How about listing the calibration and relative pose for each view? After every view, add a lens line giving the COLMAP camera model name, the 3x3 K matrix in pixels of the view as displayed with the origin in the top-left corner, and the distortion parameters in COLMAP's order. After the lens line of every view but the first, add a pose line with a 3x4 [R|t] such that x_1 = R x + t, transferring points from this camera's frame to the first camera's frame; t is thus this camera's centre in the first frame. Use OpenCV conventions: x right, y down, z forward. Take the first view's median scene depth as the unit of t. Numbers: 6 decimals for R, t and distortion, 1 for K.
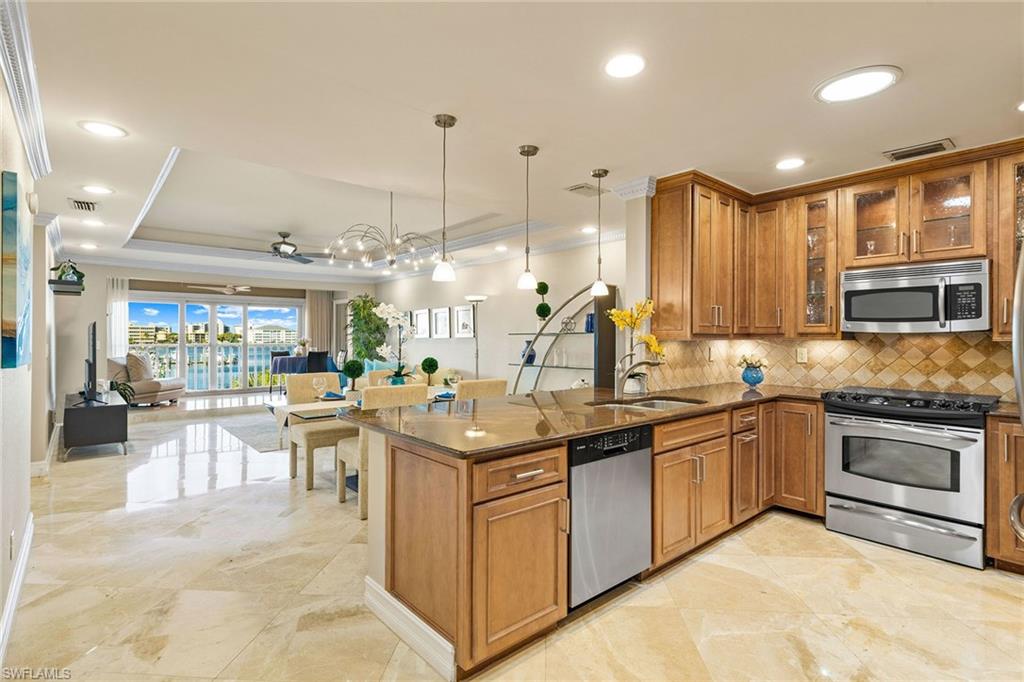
lens RADIAL K [[496.1, 0, 511.4], [0, 496.1, 339.4], [0, 0, 1]] dist [-0.001241, -0.000151]
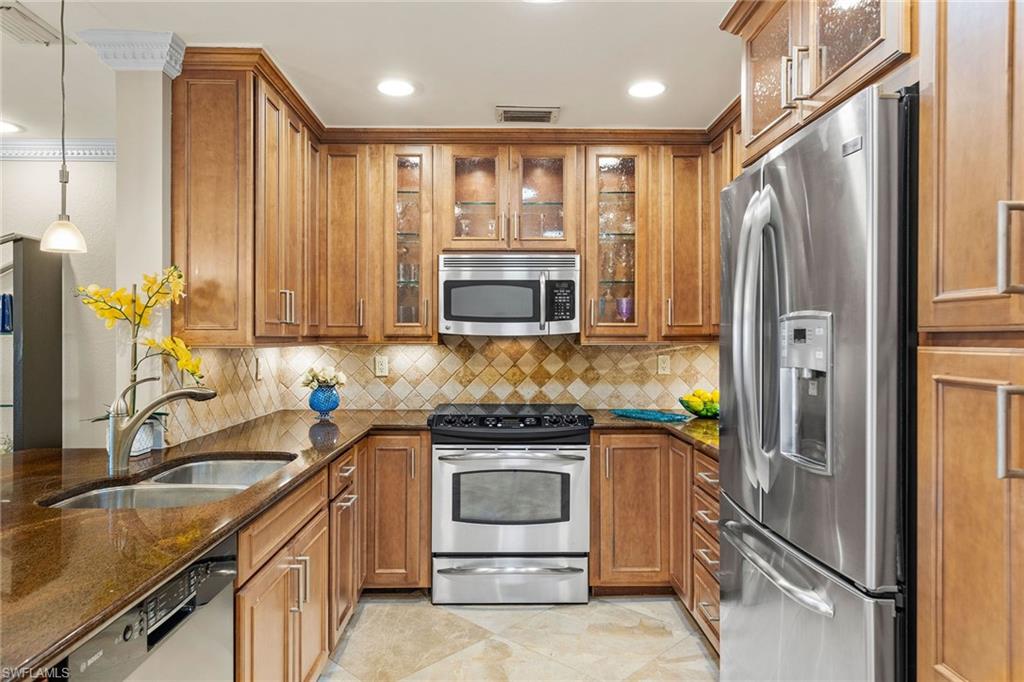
lens RADIAL K [[642.2, 0, 516.4], [0, 642.2, 340.2], [0, 0, 1]] dist [0.006369, 0.000341]
pose [[0.641104, -0.003094, 0.767448, -0.011230], [0.005191, 0.999986, -0.000305, -0.005120], [-0.767436, 0.004179, 0.641112, 0.286652]]
